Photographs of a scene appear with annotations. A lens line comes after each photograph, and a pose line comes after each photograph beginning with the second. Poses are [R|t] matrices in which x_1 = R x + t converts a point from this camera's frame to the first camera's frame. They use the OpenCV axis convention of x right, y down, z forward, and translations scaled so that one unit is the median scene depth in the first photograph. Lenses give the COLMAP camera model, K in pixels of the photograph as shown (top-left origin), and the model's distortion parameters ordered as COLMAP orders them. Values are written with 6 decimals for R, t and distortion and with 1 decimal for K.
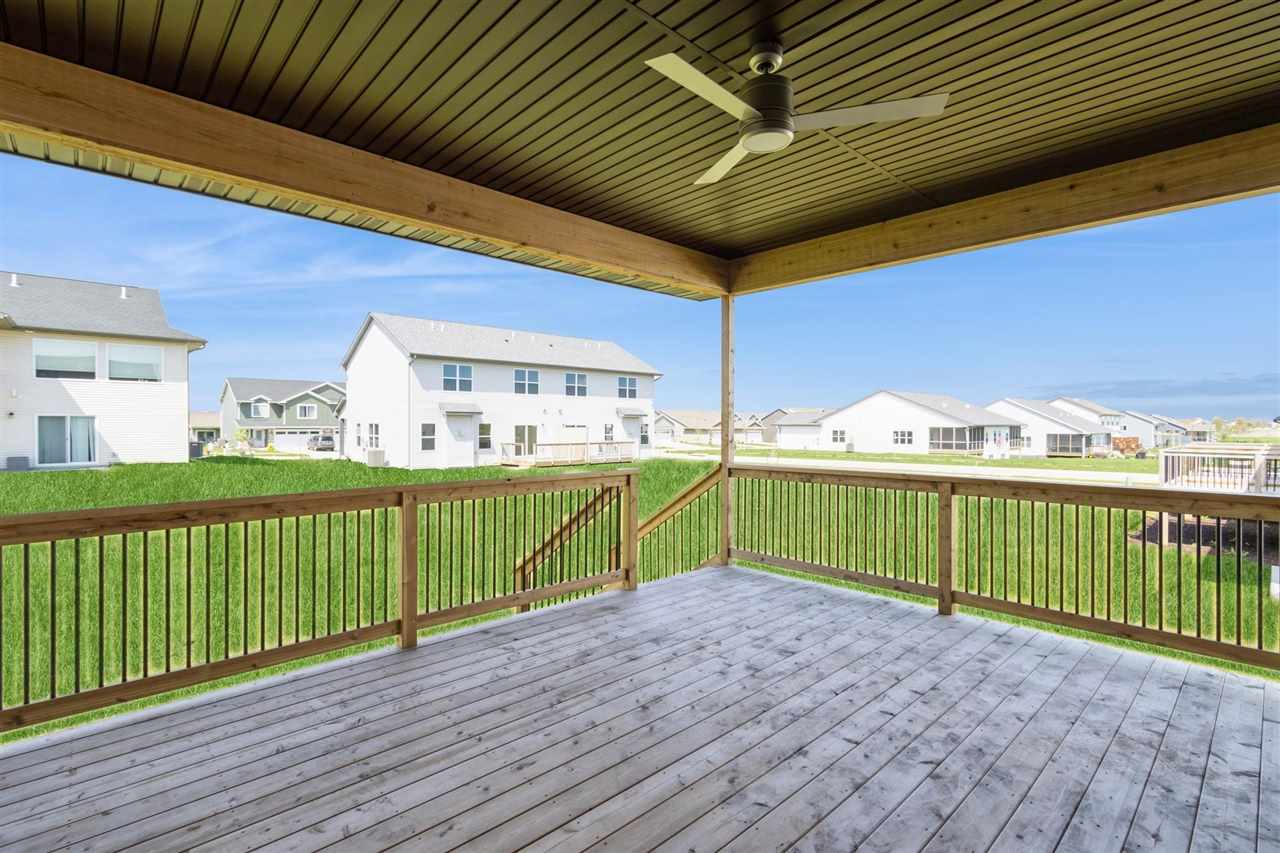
lens RADIAL K [[593.6, 0, 646.9], [0, 593.6, 425.0], [0, 0, 1]] dist [0.000350, -0.000071]
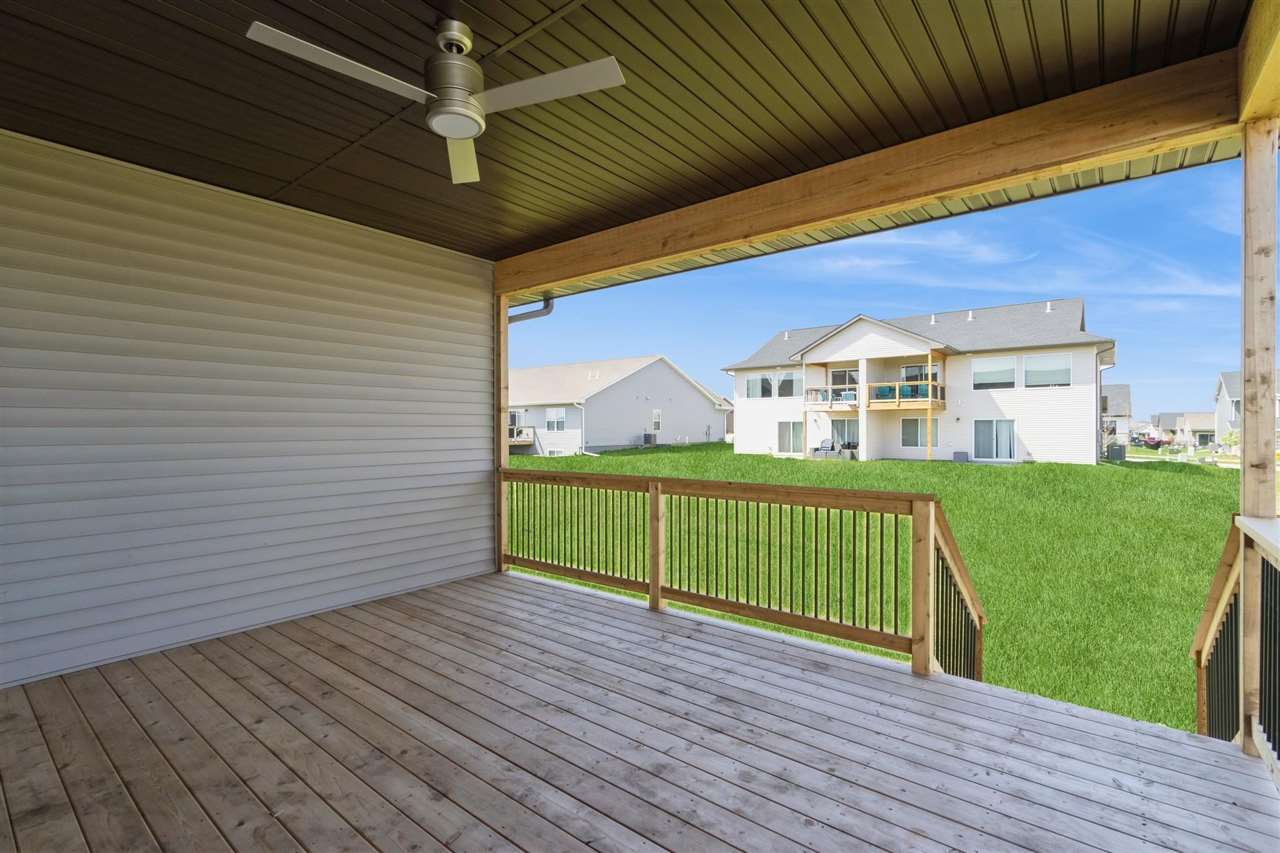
lens RADIAL K [[593.6, 0, 645.0], [0, 593.6, 428.9], [0, 0, 1]] dist [0.000350, -0.000071]
pose [[0.128675, 0.002471, -0.991684, 0.798292], [0.000438, 0.999997, 0.002549, -0.001506], [0.991687, -0.000763, 0.128674, 0.804537]]
